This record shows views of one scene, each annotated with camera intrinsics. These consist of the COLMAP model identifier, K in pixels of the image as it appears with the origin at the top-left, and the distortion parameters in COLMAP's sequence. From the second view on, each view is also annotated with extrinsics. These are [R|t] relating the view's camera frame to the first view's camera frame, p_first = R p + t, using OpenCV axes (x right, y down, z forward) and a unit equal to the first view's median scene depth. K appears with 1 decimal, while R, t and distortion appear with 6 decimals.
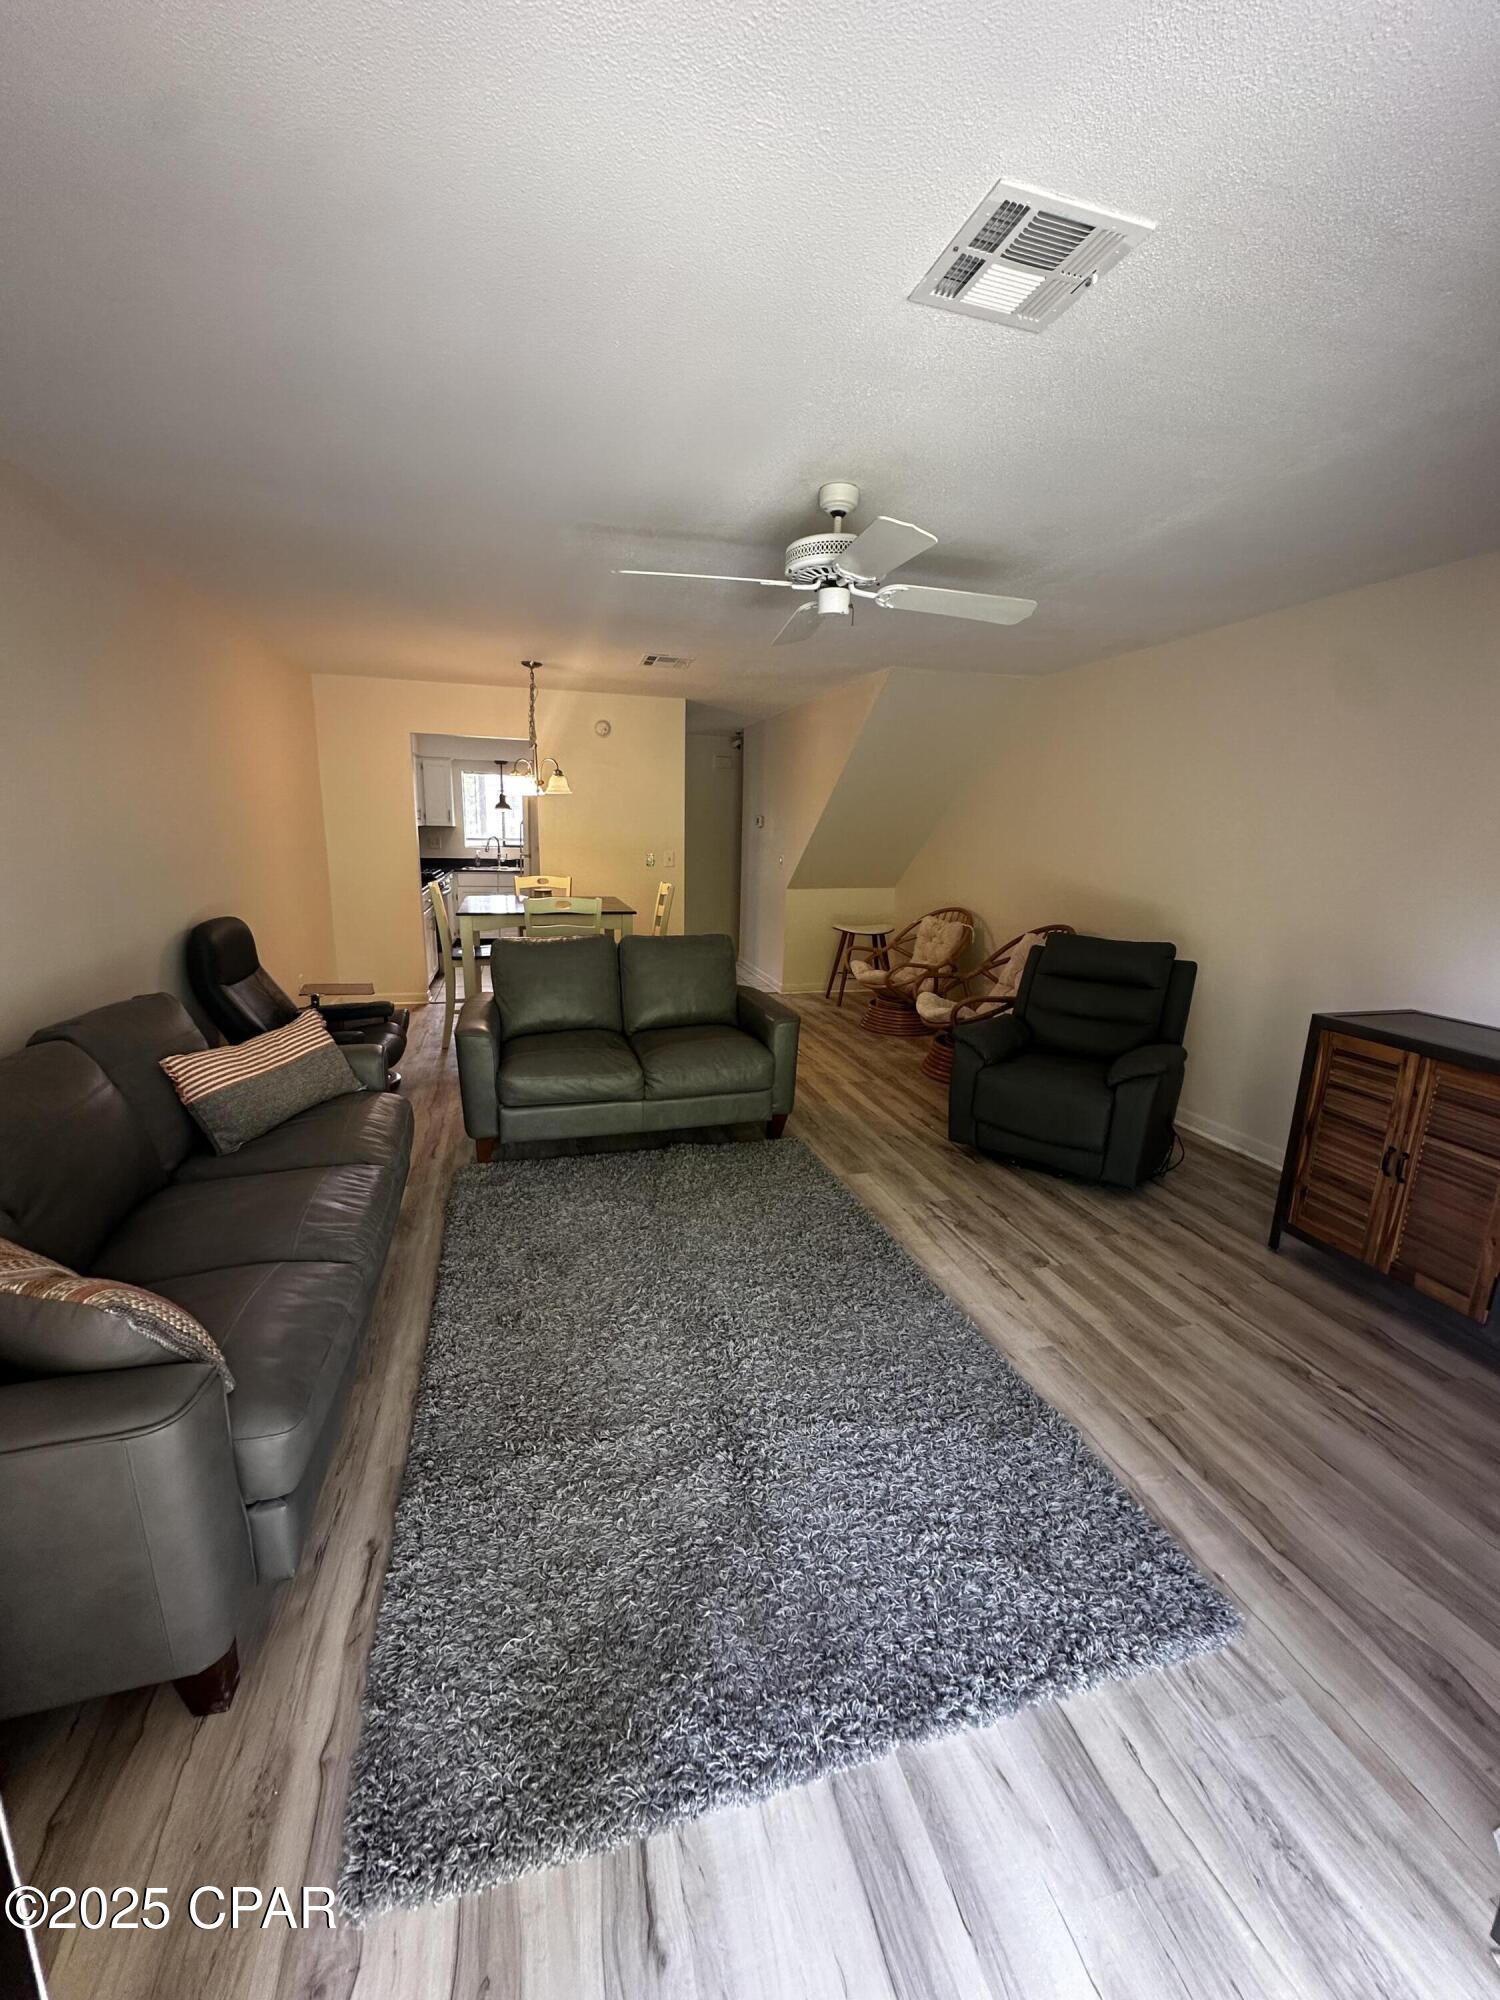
lens RADIAL K [[798.6, 0, 749.8], [0, 798.6, 1001.5], [0, 0, 1]] dist [0.004437, -0.001303]
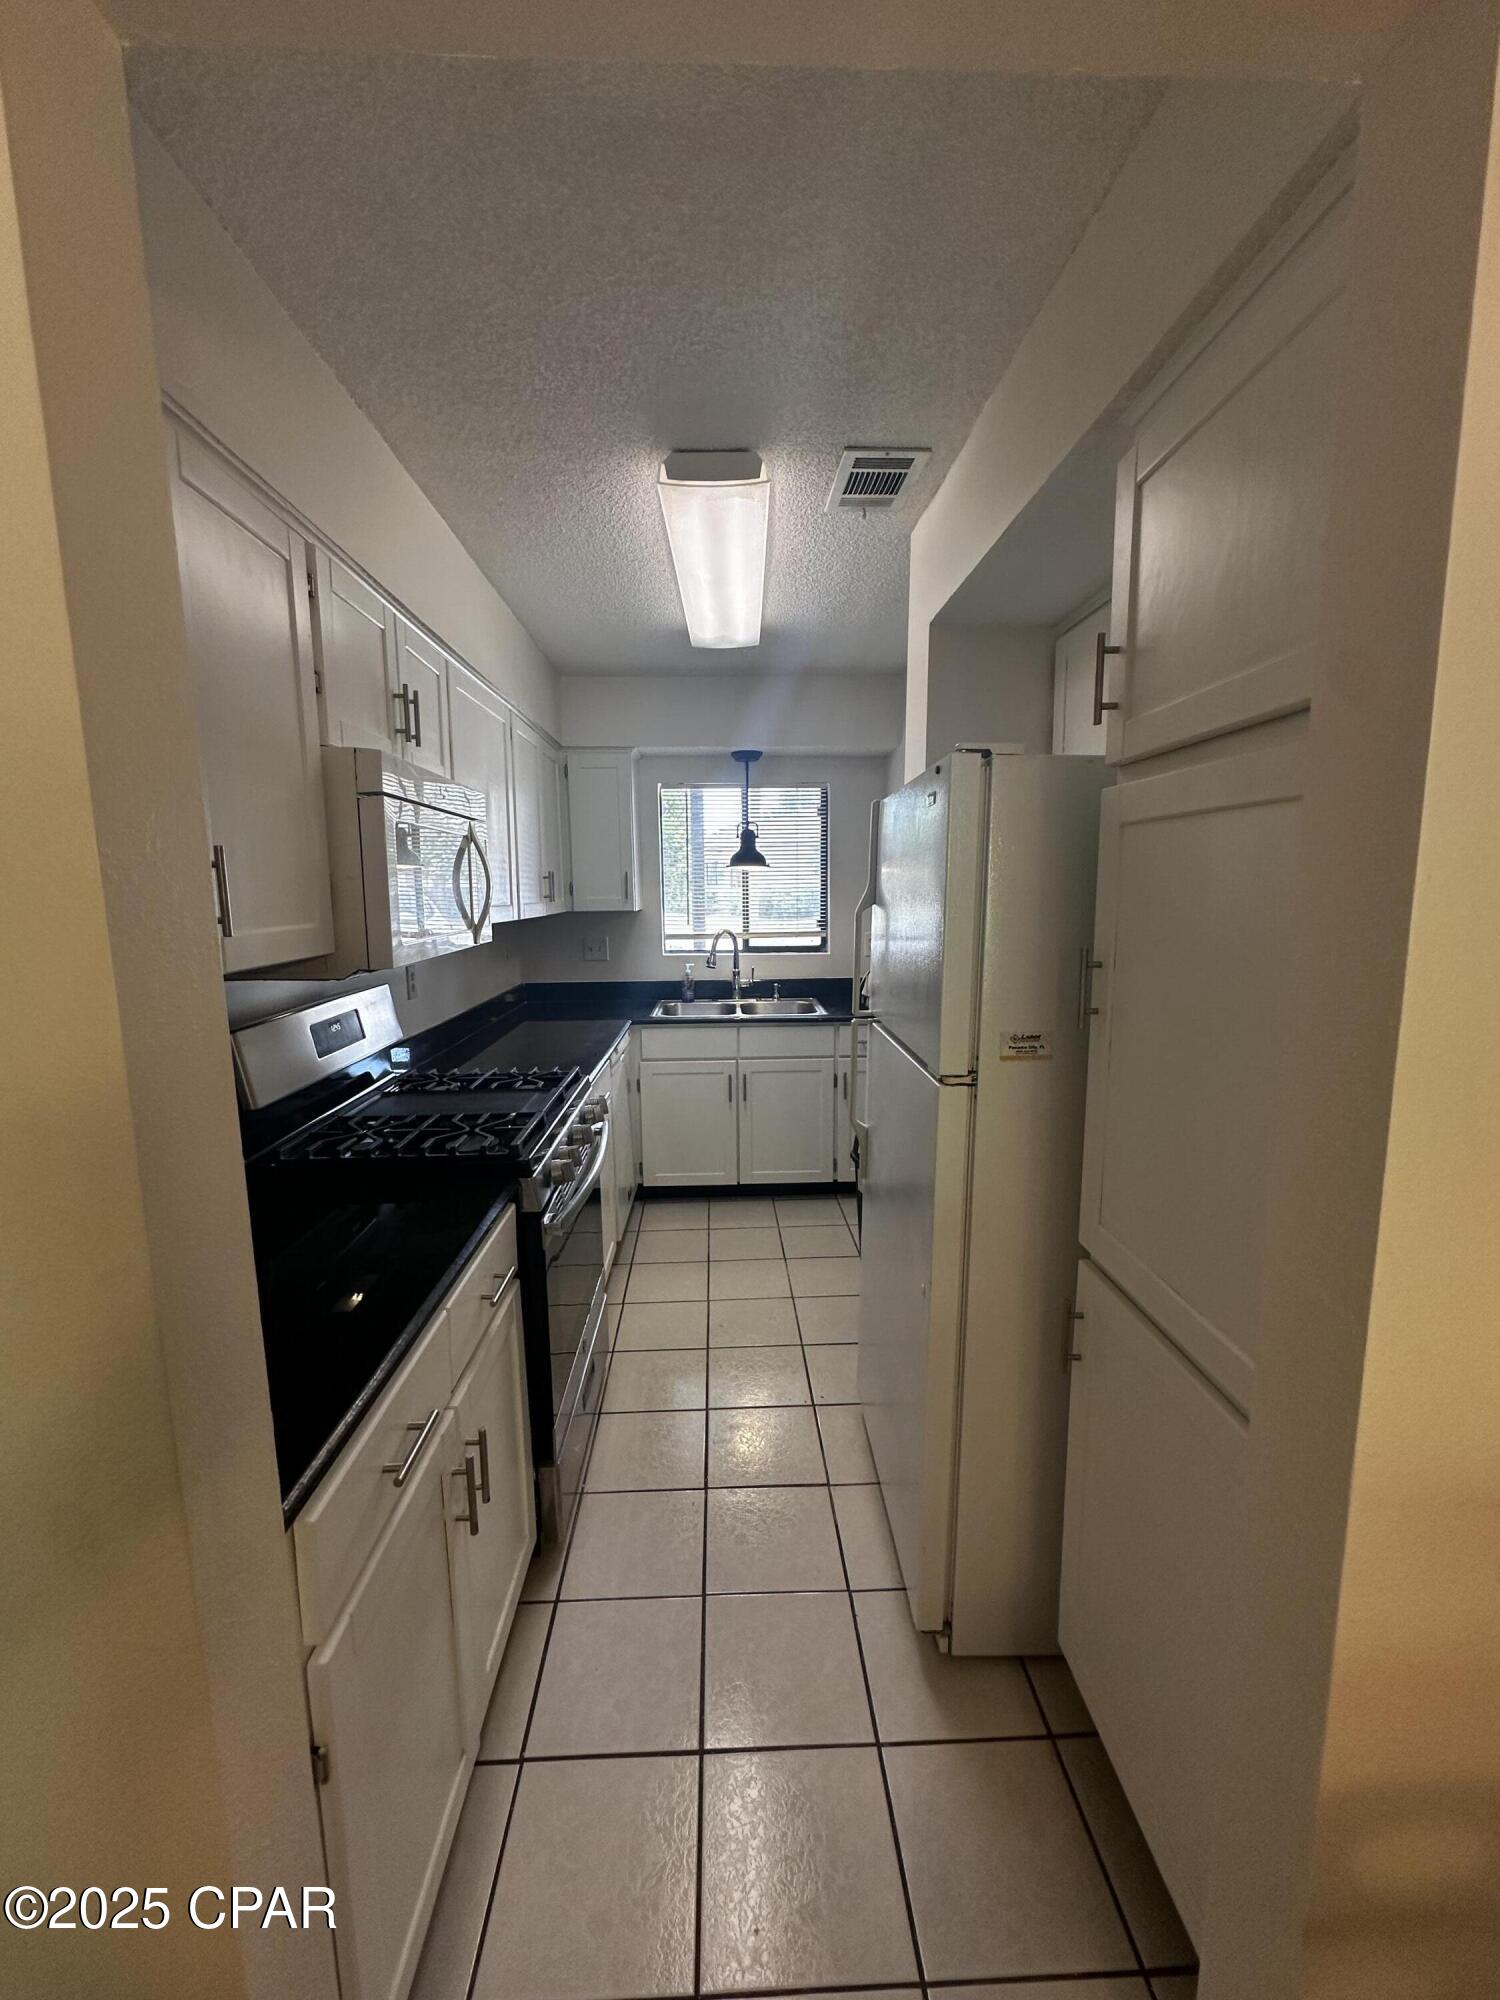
lens RADIAL K [[798.6, 0, 749.6], [0, 798.6, 998.8], [0, 0, 1]] dist [0.004437, -0.001303]
pose [[0.971638, -0.004472, -0.236431, -0.209900], [-0.014244, 0.996899, -0.077393, -0.138152], [0.236044, 0.078565, 0.968561, 0.598483]]
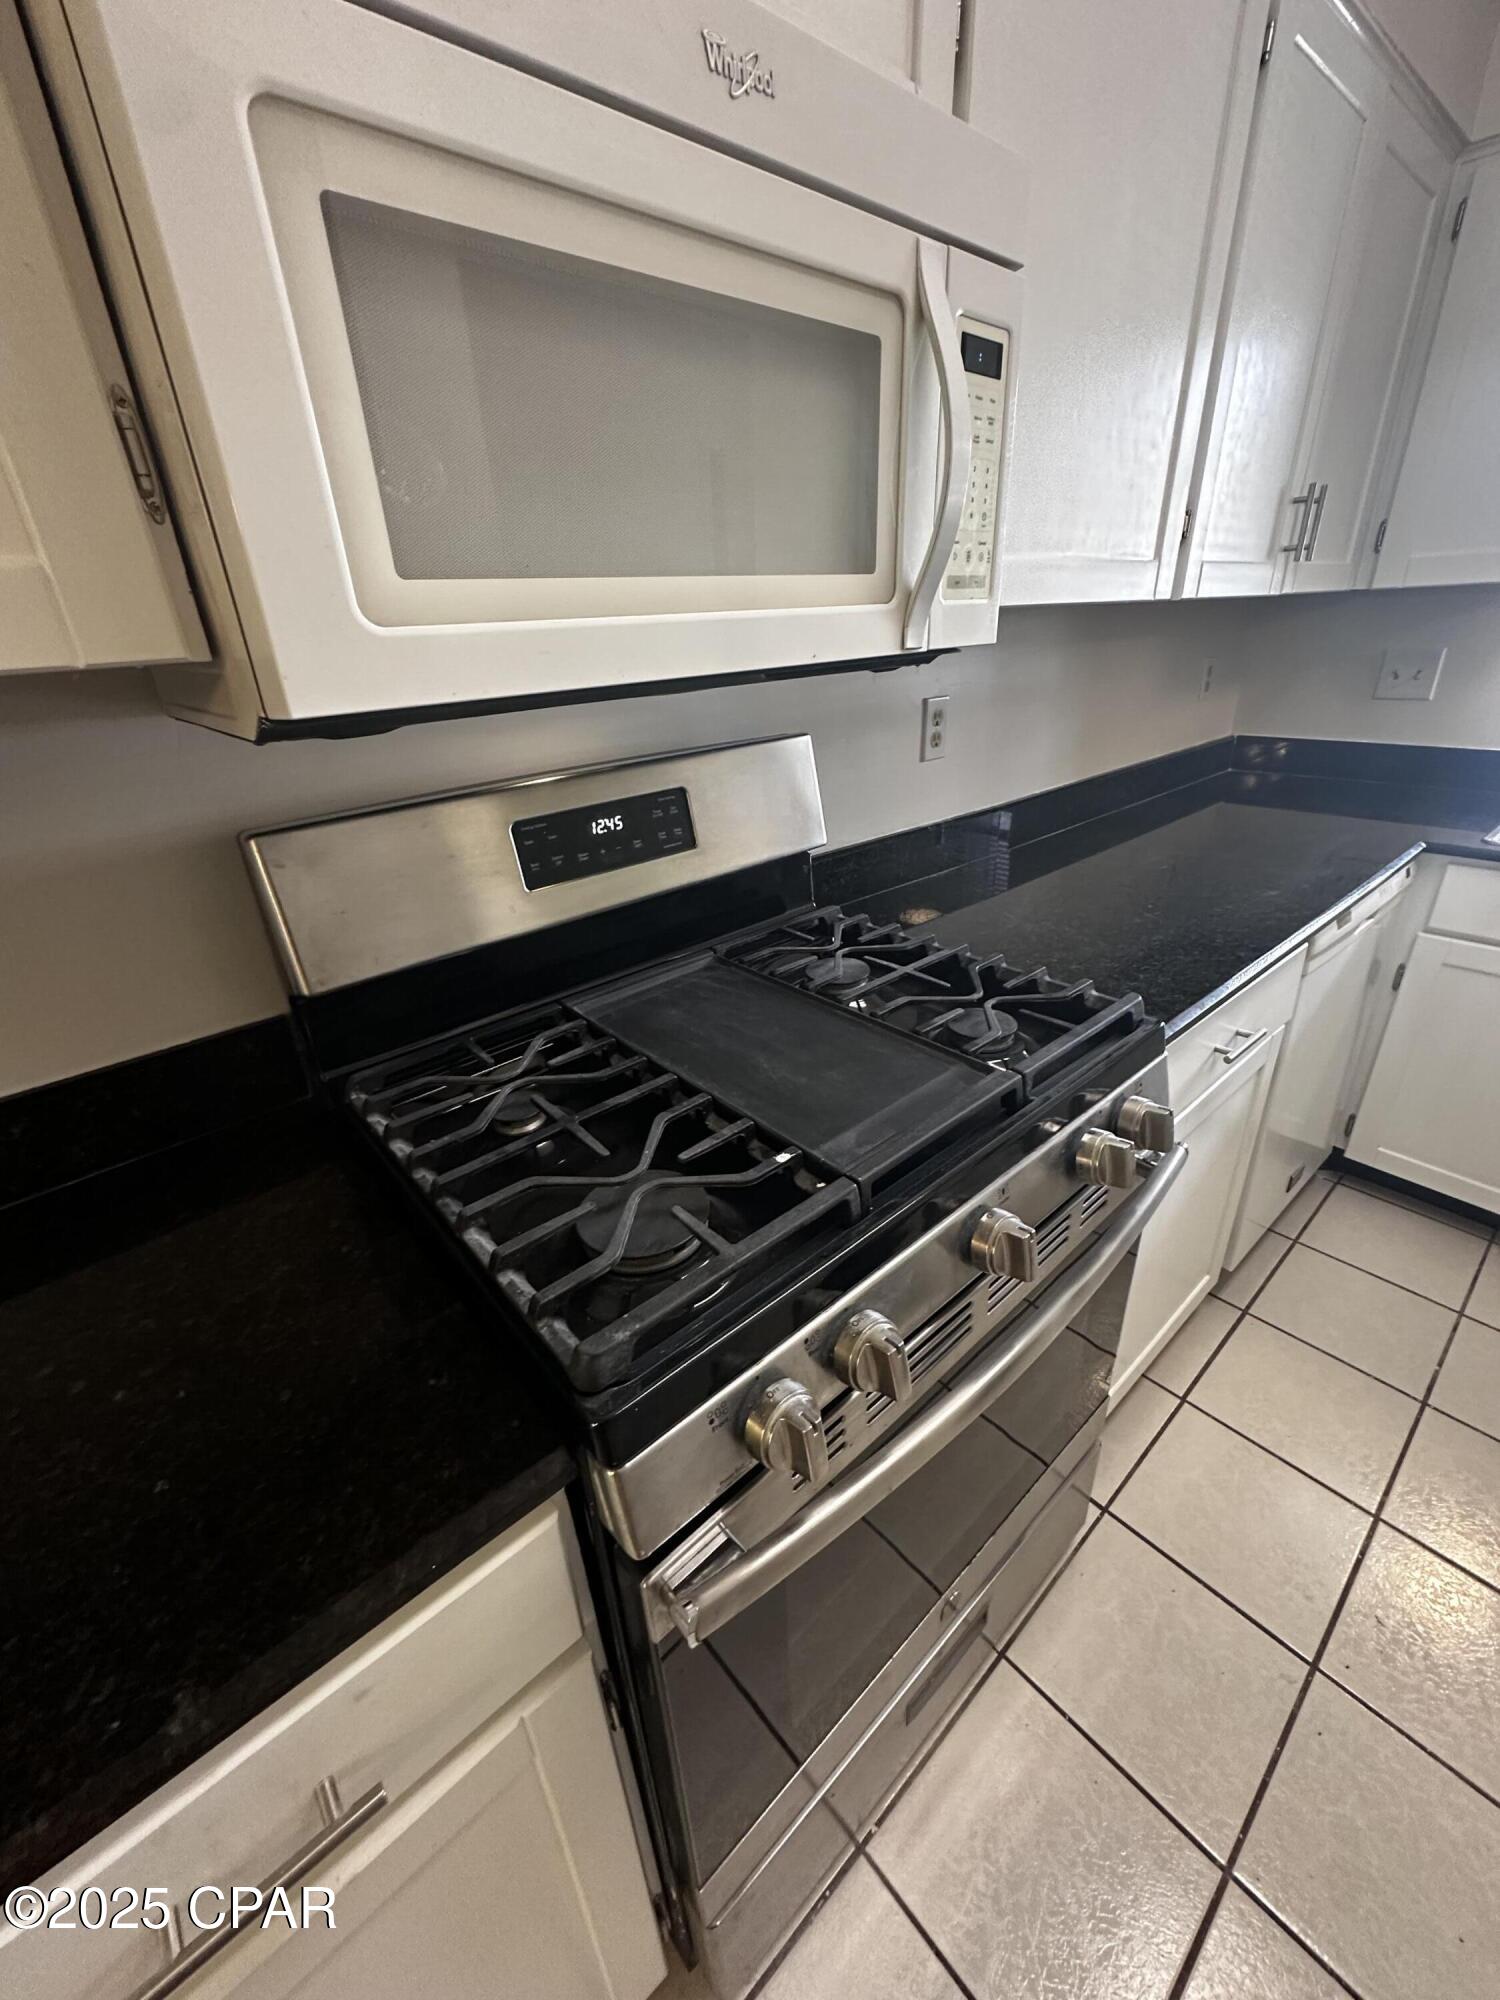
lens RADIAL K [[798.6, 0, 761.8], [0, 798.6, 996.4], [0, 0, 1]] dist [0.004437, -0.001303]
pose [[0.437409, 0.341564, -0.831869, -0.260908], [-0.140967, 0.939665, 0.311702, -0.159440], [0.888145, -0.019075, 0.459168, 0.744715]]
